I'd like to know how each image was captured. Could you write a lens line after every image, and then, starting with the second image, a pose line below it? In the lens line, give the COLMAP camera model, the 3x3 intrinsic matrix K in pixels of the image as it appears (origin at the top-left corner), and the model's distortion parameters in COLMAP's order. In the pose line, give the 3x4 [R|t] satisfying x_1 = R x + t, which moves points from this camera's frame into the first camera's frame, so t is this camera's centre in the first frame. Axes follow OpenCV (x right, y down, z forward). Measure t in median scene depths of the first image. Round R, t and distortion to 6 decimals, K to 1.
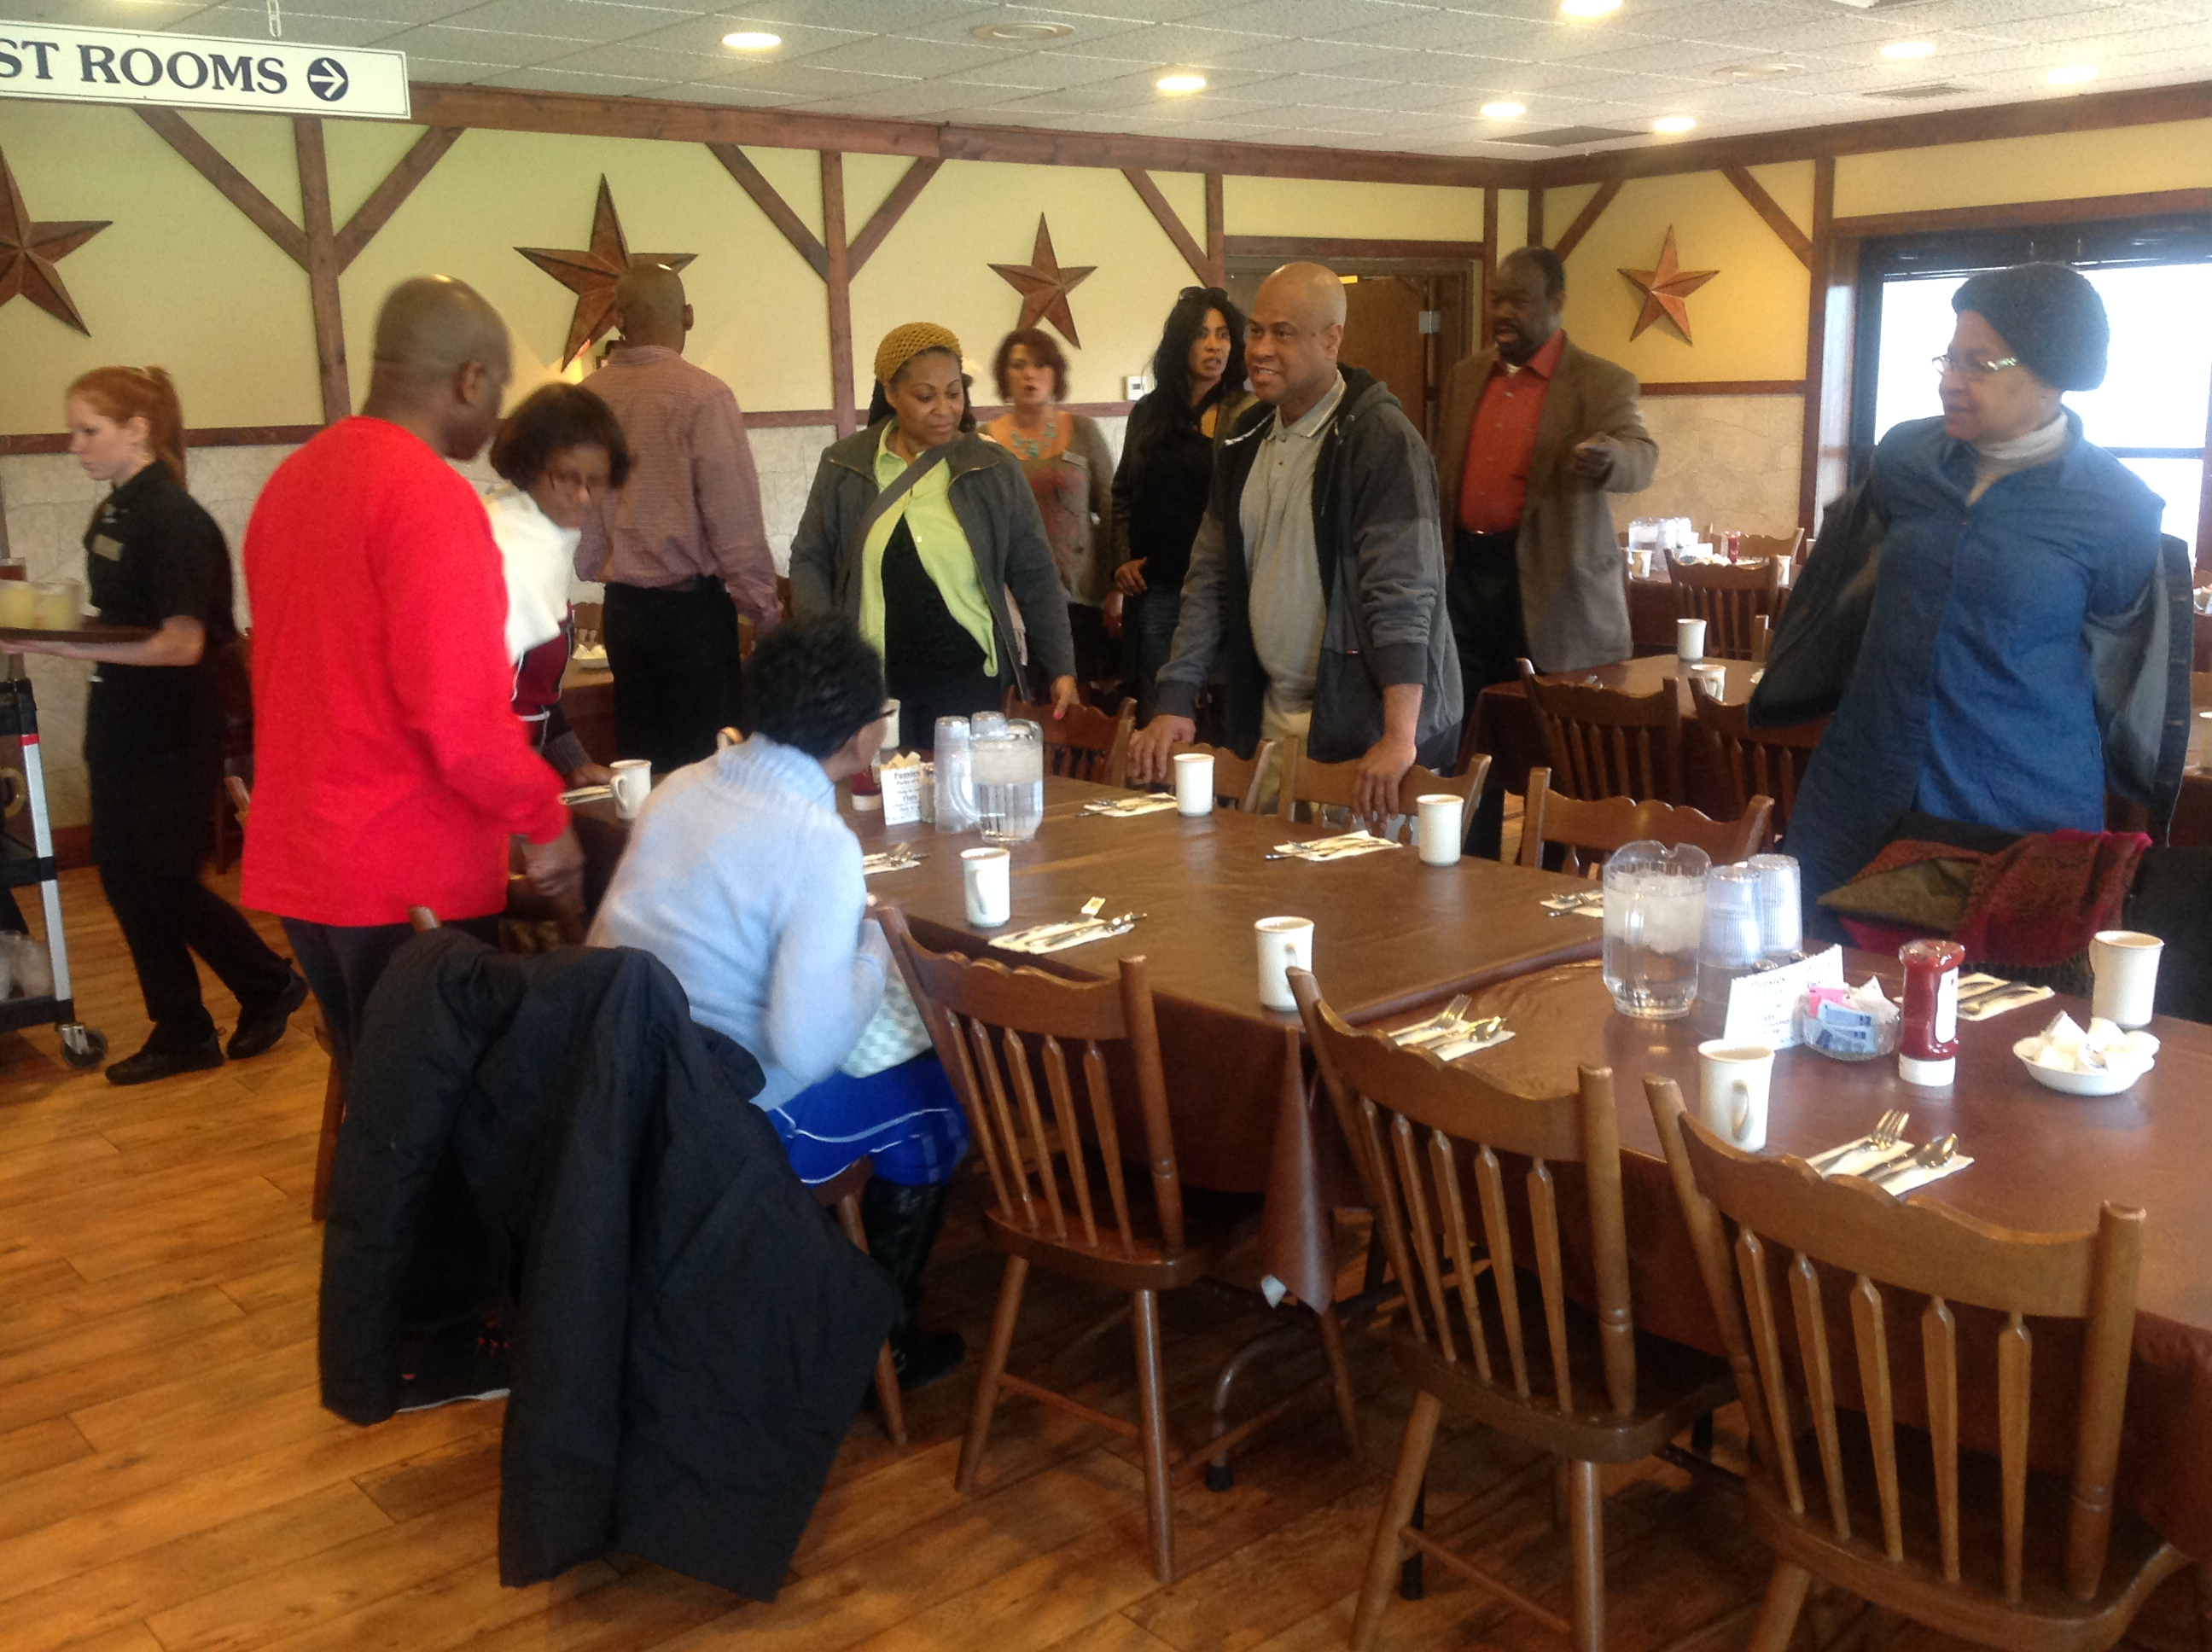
lens RADIAL K [[2081.9, 0, 1099.9], [0, 2081.9, 833.3], [0, 0, 1]] dist [0.111297, -0.244017]
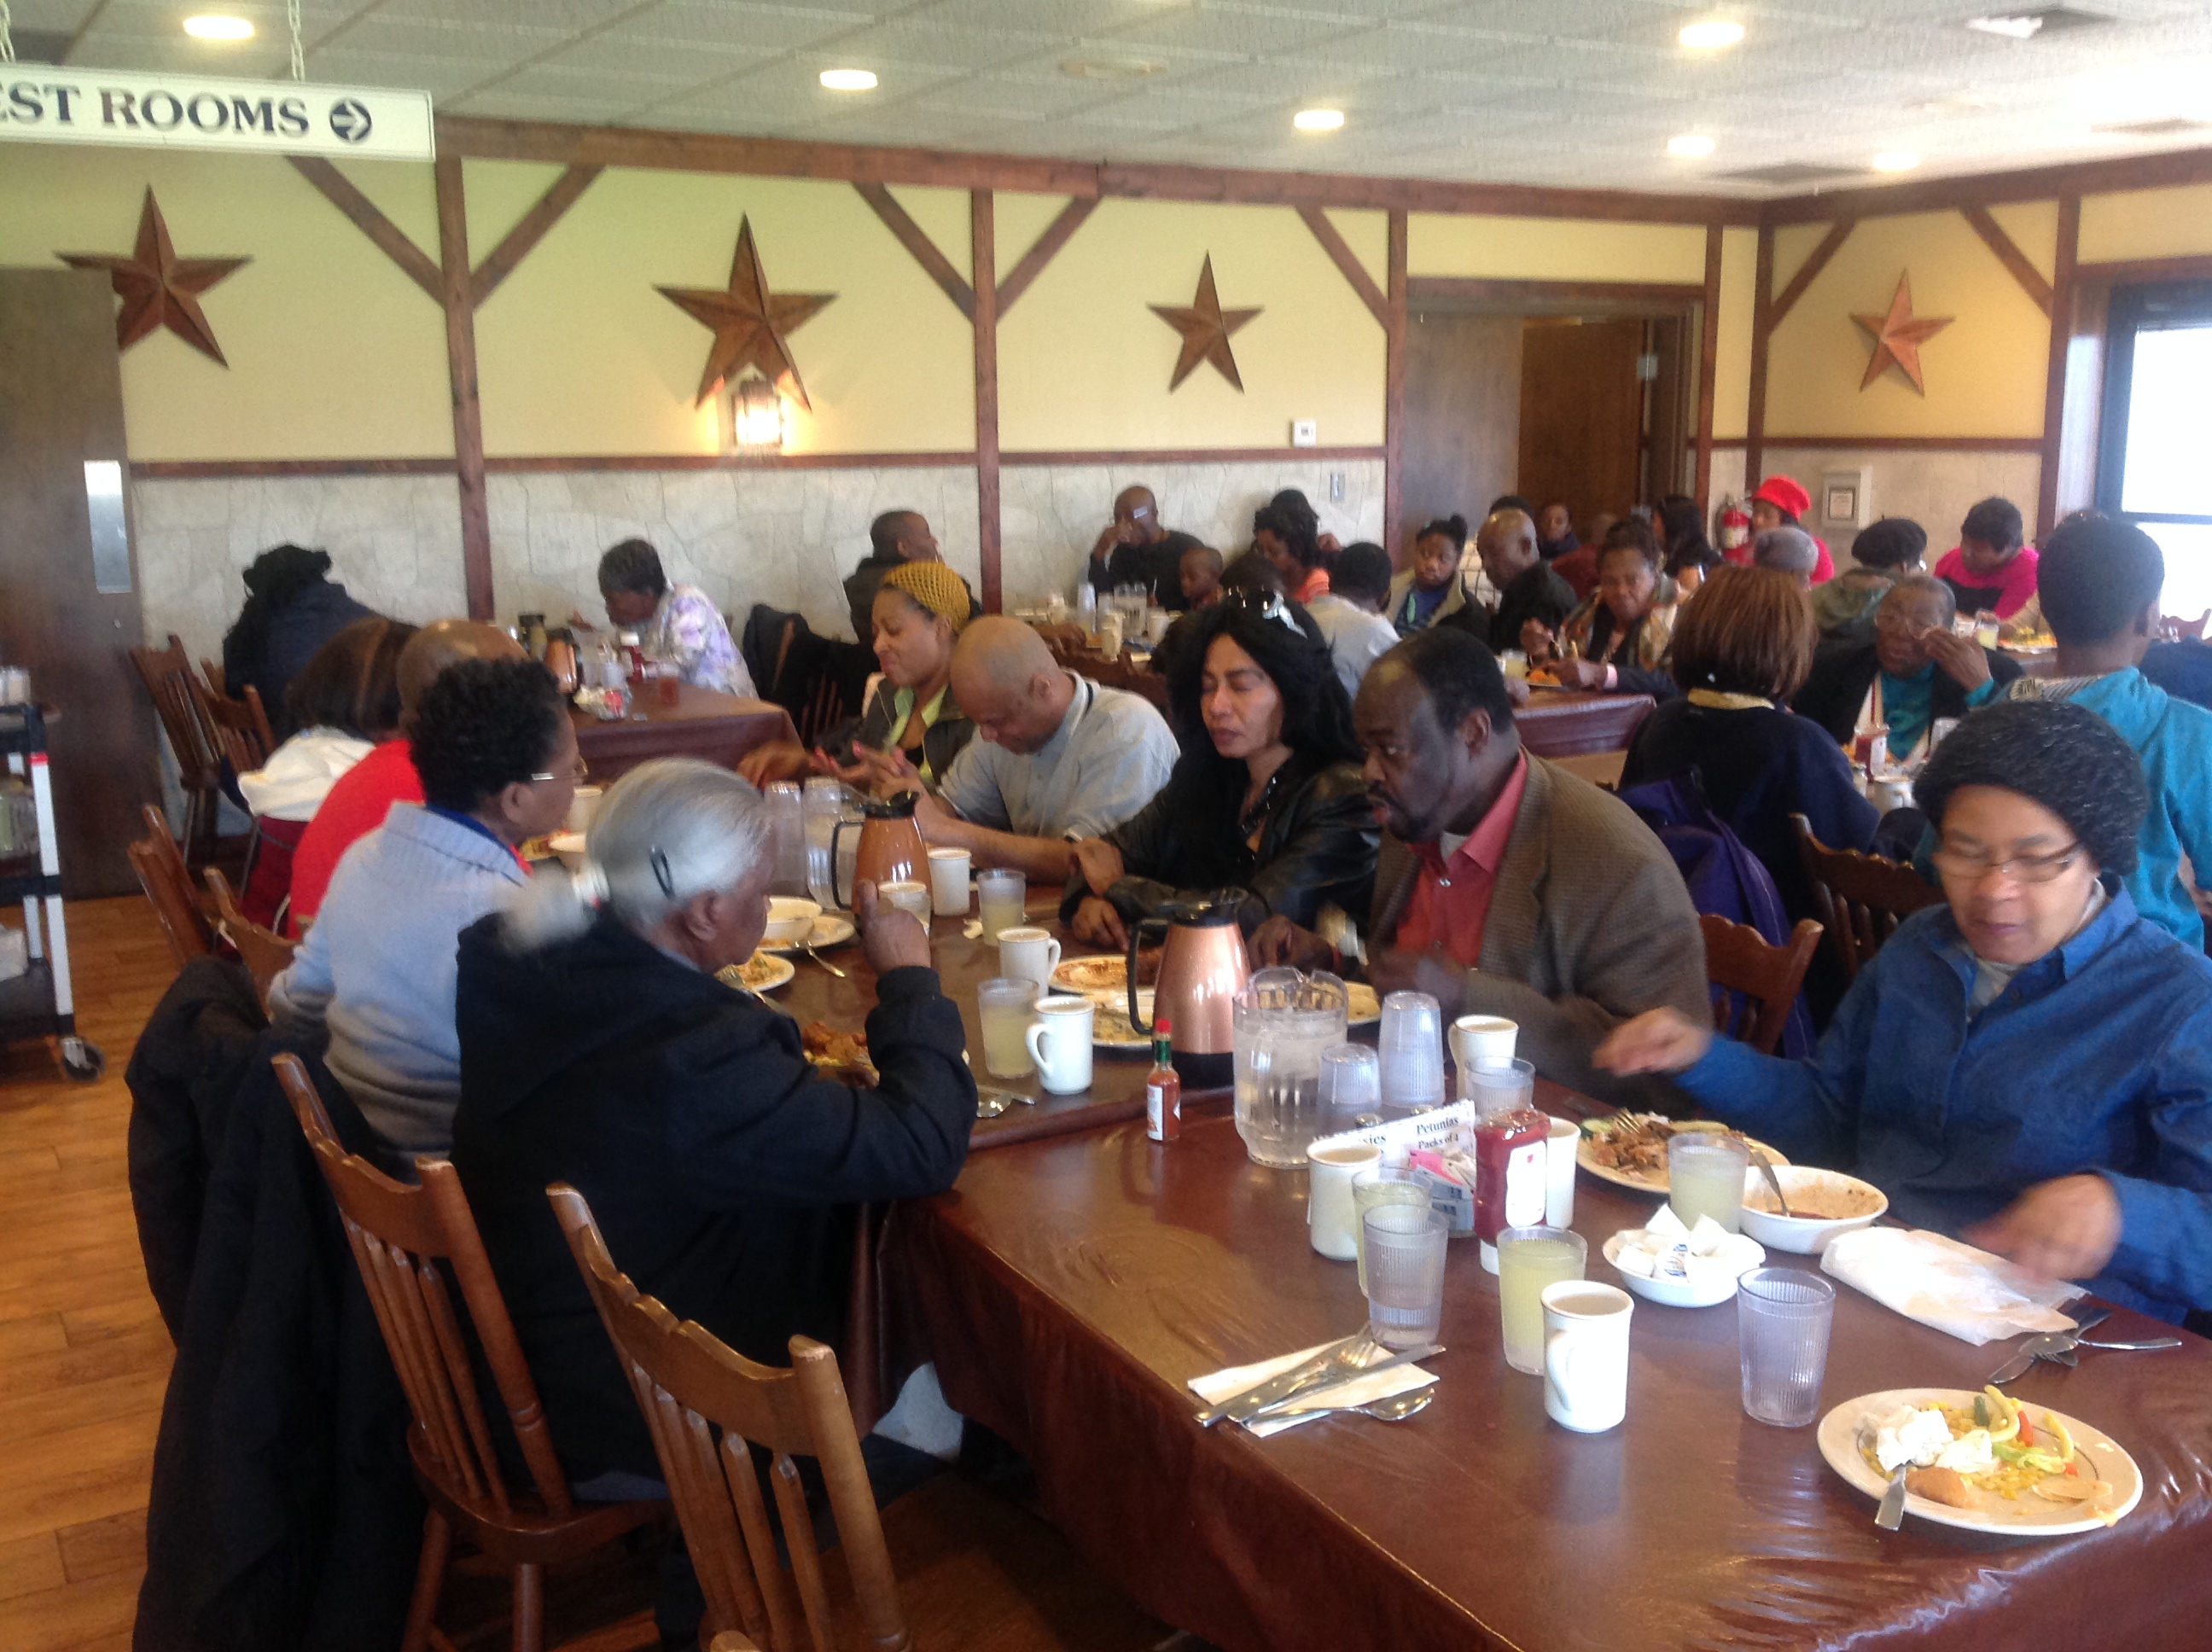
lens RADIAL K [[2063.8, 0, 1101.3], [0, 2063.8, 865.4], [0, 0, 1]] dist [0.116063, -0.265626]
pose [[0.986690, 0.049734, -0.154820, 0.110066], [-0.049665, 0.998757, 0.004314, -0.014993], [0.154842, 0.003432, 0.987933, 0.043125]]
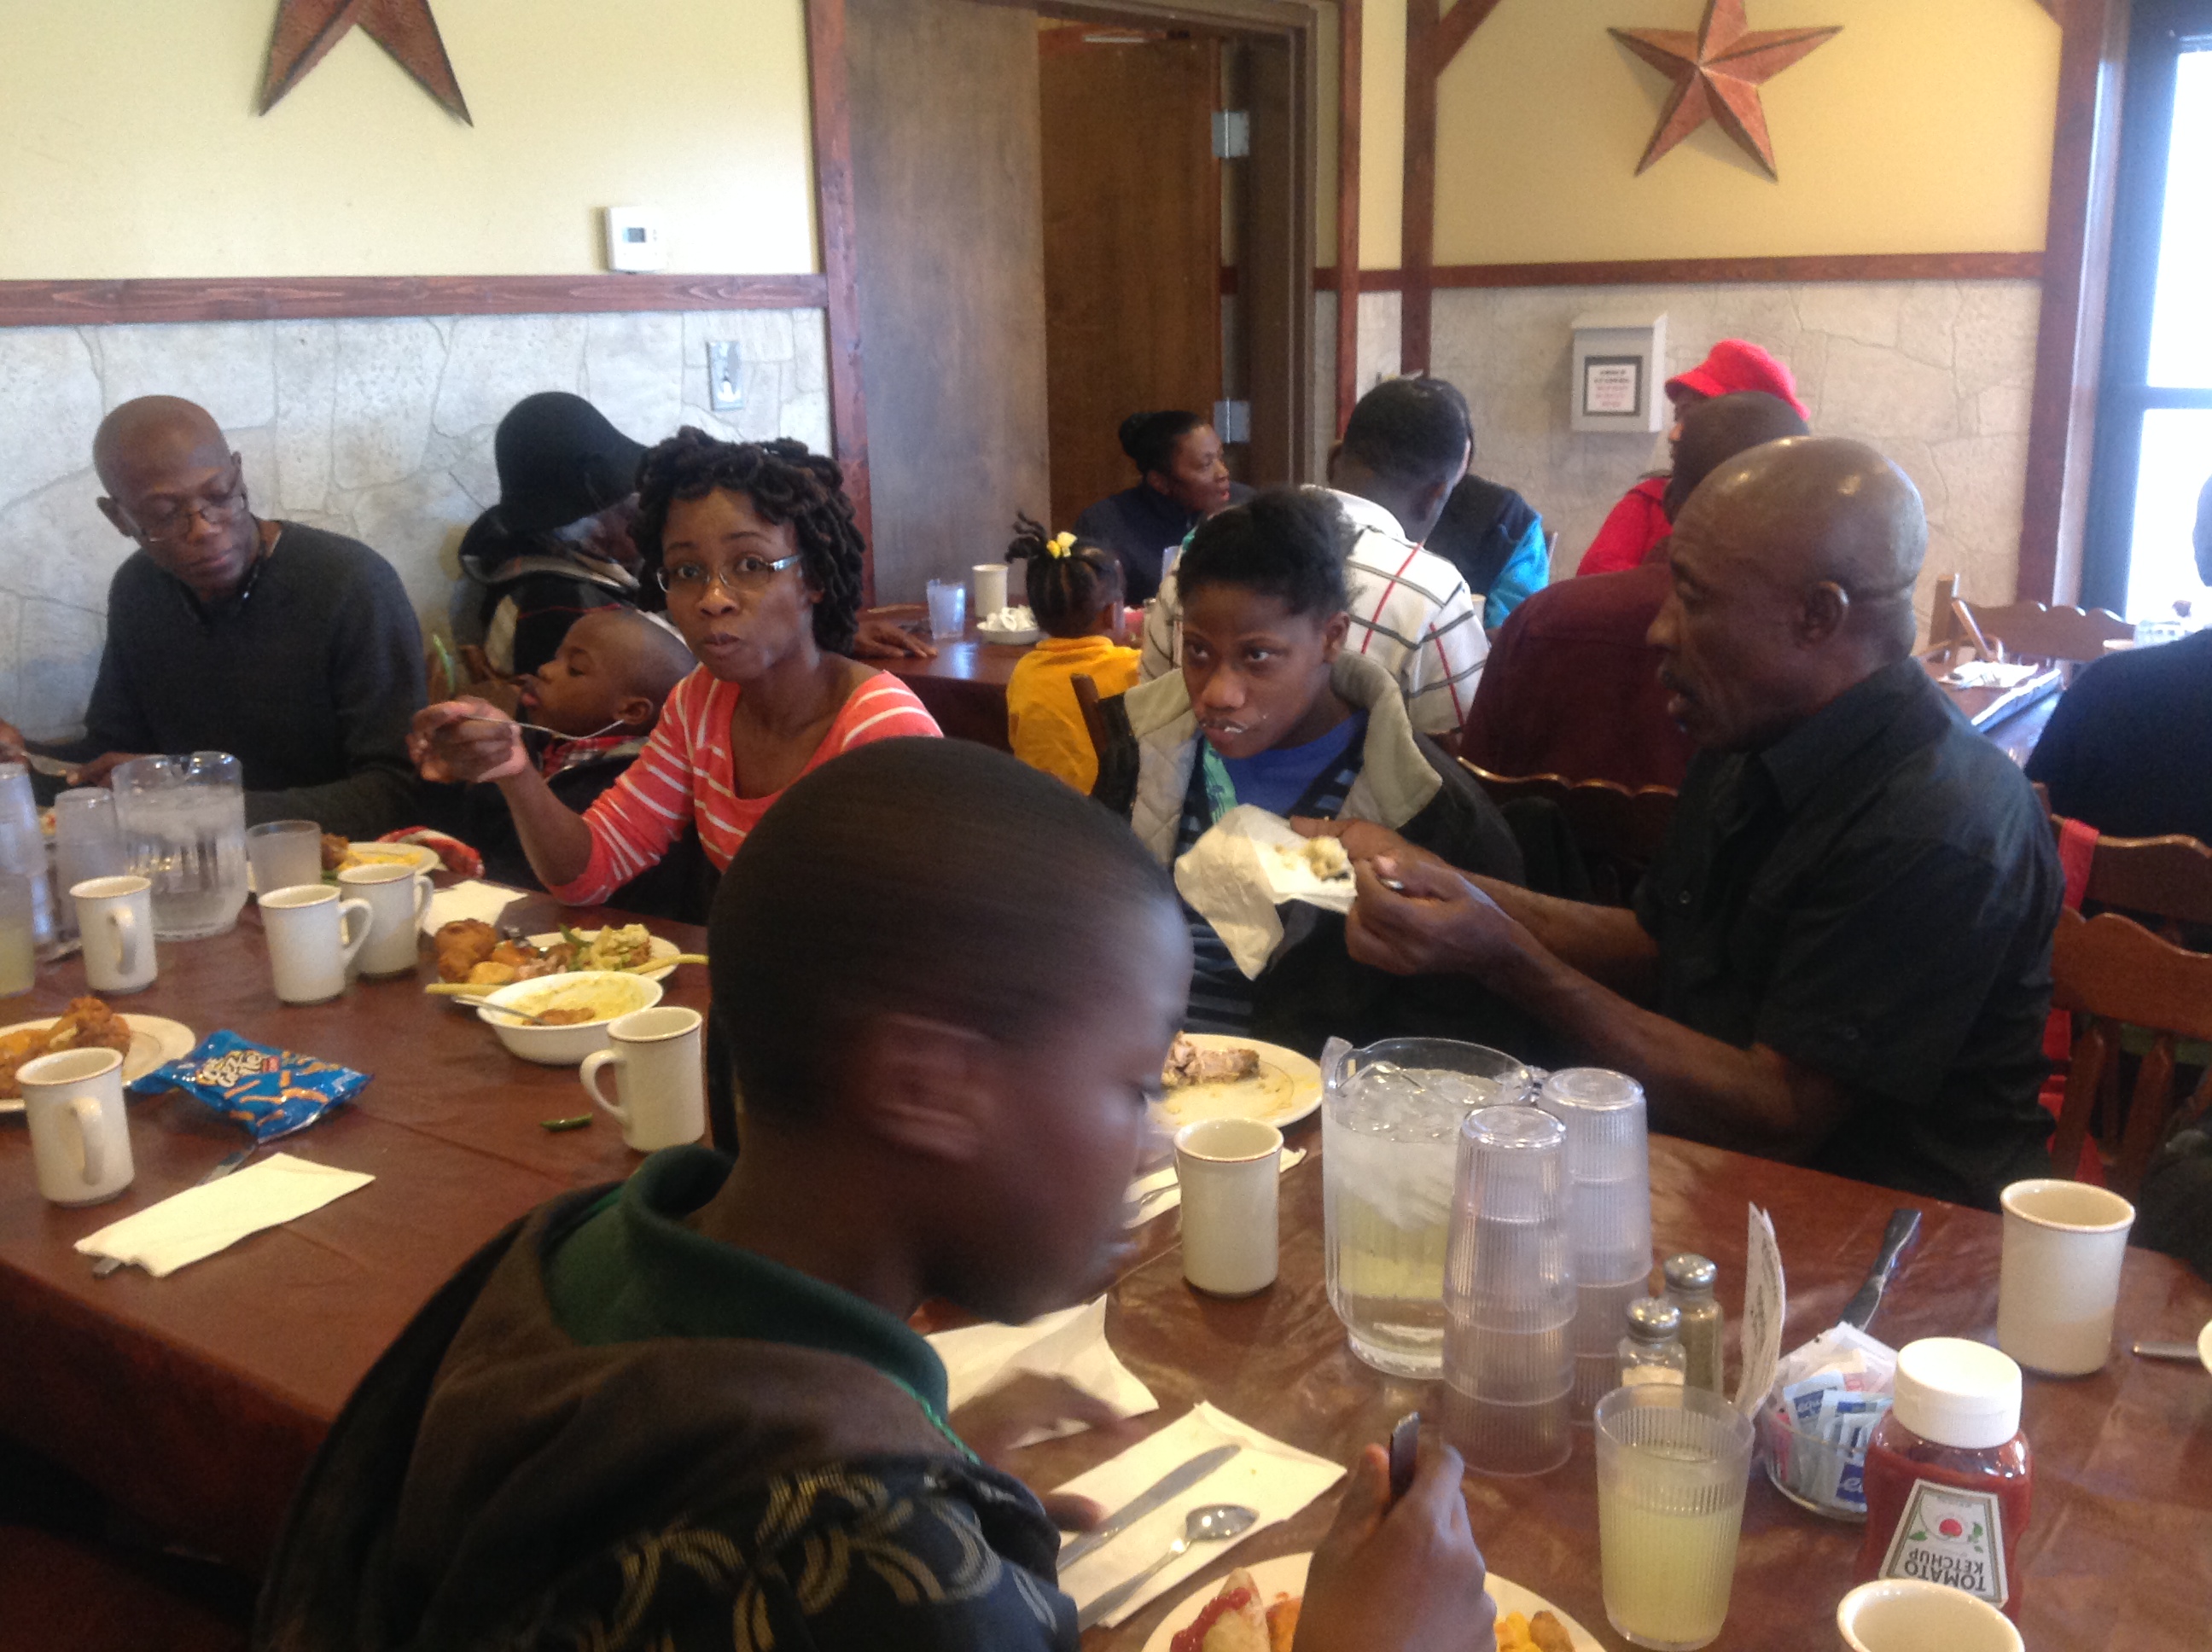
lens RADIAL K [[2158.6, 0, 1106.0], [0, 2158.6, 826.0], [0, 0, 1]] dist [0.136453, -0.341867]
pose [[0.974558, -0.047419, 0.219062, 0.011568], [0.041702, 0.998660, 0.030654, -0.150109], [-0.220222, -0.020739, 0.975229, 0.774176]]
